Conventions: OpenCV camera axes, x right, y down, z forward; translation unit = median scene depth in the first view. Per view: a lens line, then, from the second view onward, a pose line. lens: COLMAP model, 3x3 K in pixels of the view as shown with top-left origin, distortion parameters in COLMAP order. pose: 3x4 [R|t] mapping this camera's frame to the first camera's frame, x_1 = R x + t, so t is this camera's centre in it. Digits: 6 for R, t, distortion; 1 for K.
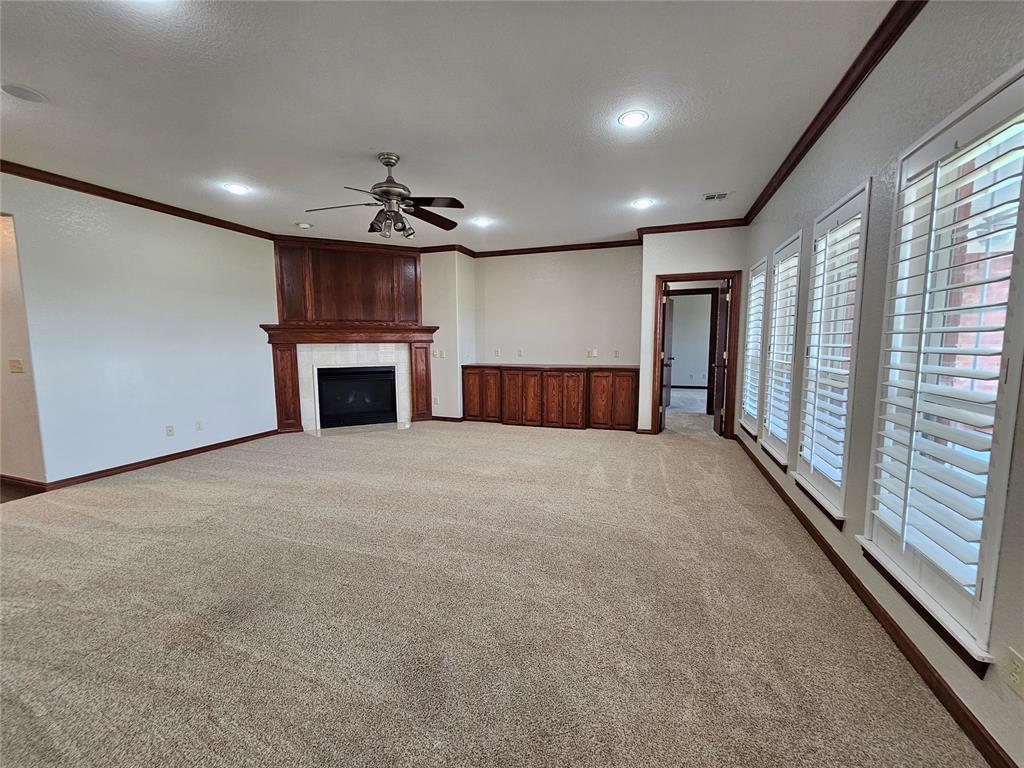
lens RADIAL K [[419.4, 0, 508.4], [0, 419.4, 381.5], [0, 0, 1]] dist [-0.002412, -0.000579]
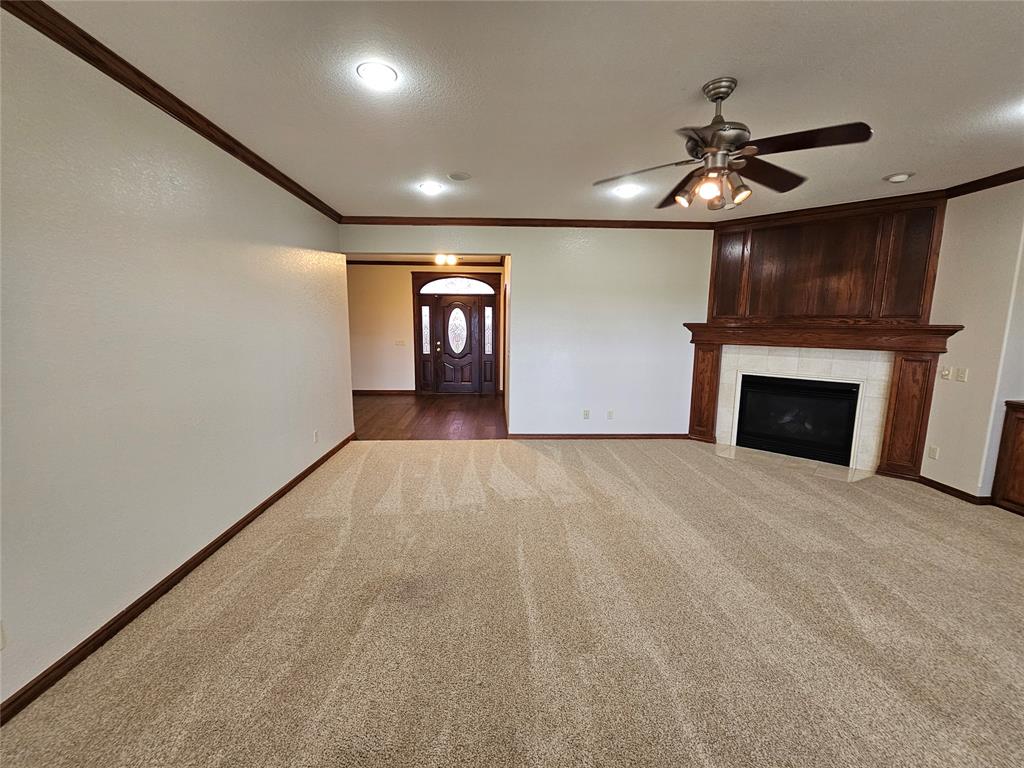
lens RADIAL K [[419.4, 0, 511.2], [0, 419.4, 381.9], [0, 0, 1]] dist [-0.002412, -0.000579]
pose [[0.369700, 0.137086, -0.918983, 0.154522], [-0.102747, 0.989022, 0.106199, -0.062053], [0.923453, 0.055161, 0.379726, 0.269425]]
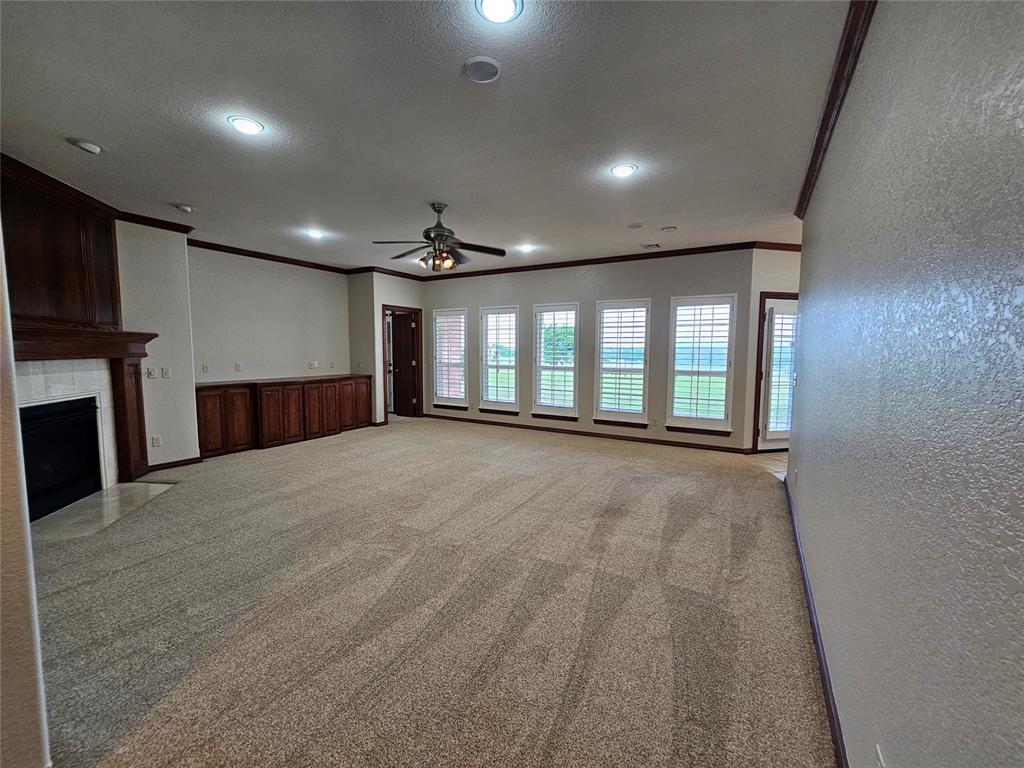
lens RADIAL K [[419.4, 0, 511.2], [0, 419.4, 379.7], [0, 0, 1]] dist [-0.002412, -0.000579]
pose [[0.200105, -0.068177, 0.977400, -0.838976], [0.081539, 0.995274, 0.052730, -0.050673], [-0.976376, 0.069144, 0.204718, 0.335519]]
